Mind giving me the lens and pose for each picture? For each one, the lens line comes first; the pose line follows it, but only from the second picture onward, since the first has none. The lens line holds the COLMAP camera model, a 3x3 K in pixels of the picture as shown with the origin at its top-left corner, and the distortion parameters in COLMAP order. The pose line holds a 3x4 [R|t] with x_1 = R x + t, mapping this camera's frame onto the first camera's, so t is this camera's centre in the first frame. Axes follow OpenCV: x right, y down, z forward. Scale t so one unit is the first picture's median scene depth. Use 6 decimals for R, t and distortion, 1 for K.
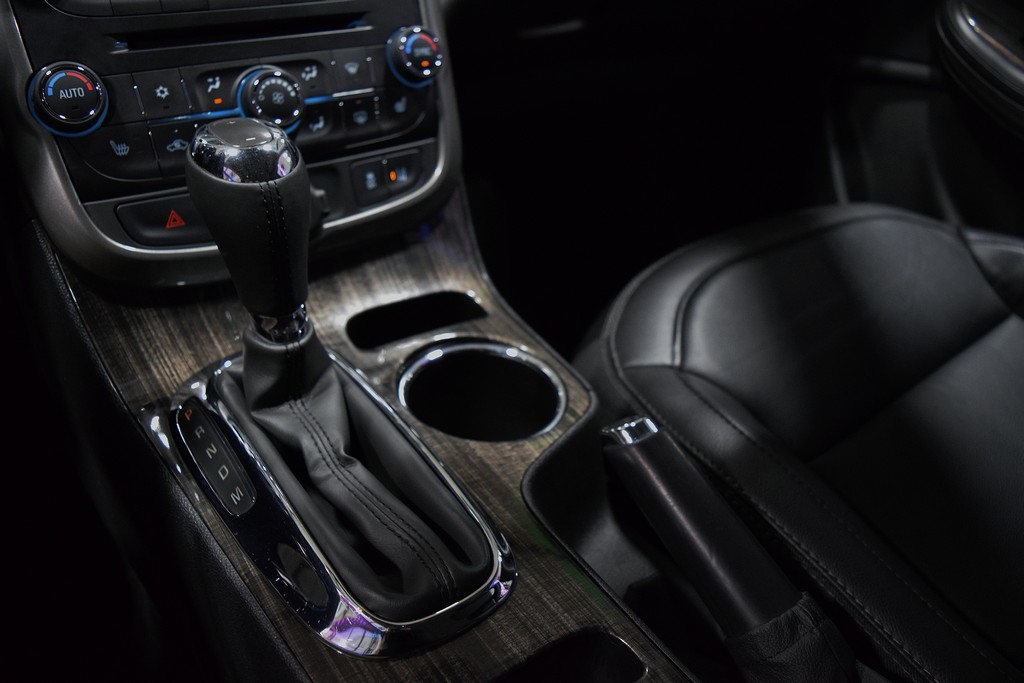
lens RADIAL K [[789.3, 0, 509.5], [0, 789.3, 341.2], [0, 0, 1]] dist [-0.094000, 0.020122]
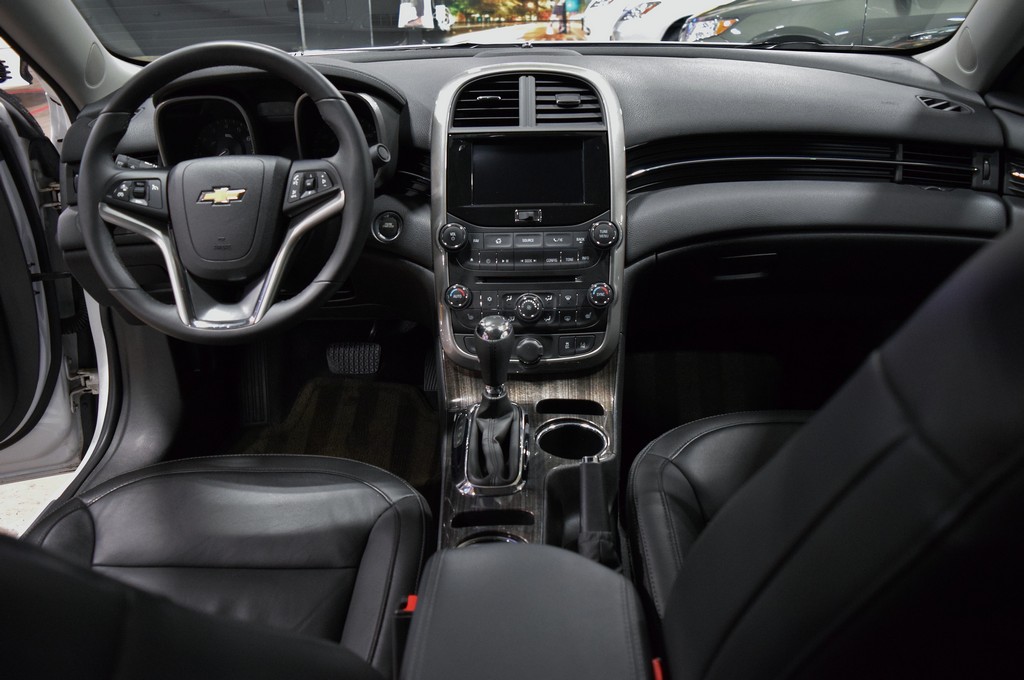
lens RADIAL K [[789.3, 0, 511.1], [0, 789.3, 341.6], [0, 0, 1]] dist [-0.094000, 0.020122]
pose [[0.786860, 0.174804, -0.591857, 1.233123], [-0.269089, 0.960258, -0.074137, 0.003289], [0.555376, 0.217598, 0.802626, -1.113795]]
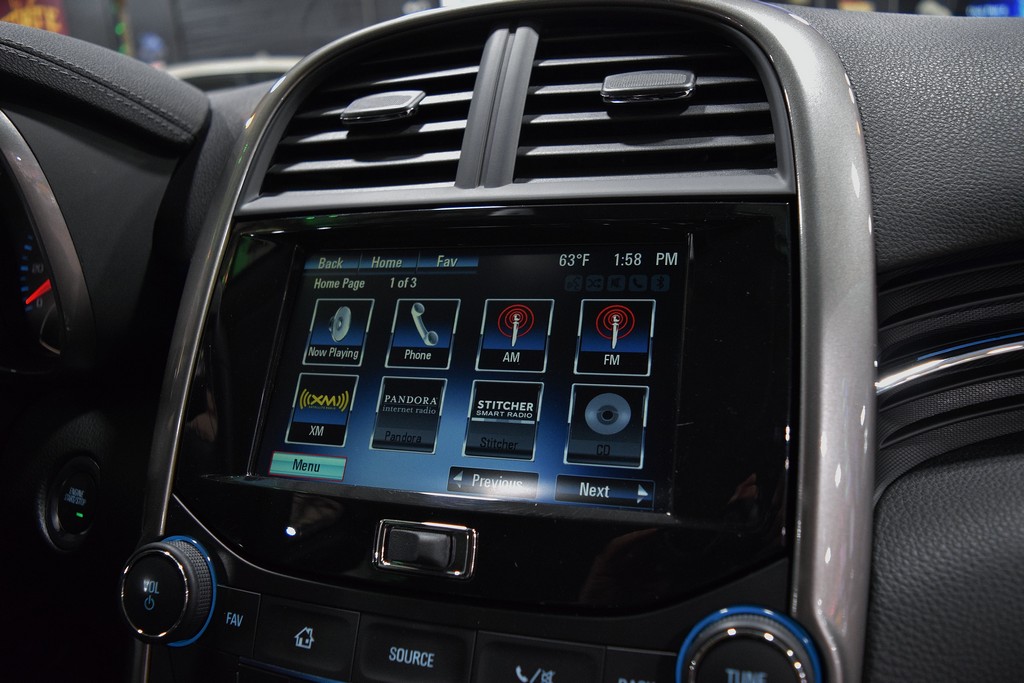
lens RADIAL K [[789.3, 0, 488.3], [0, 789.3, 328.5], [0, 0, 1]] dist [-0.094000, 0.020122]
pose [[0.551148, 0.107754, -0.827421, 0.146288], [-0.350528, 0.929783, -0.112403, -0.739533], [0.757210, 0.351984, 0.550218, 0.613911]]
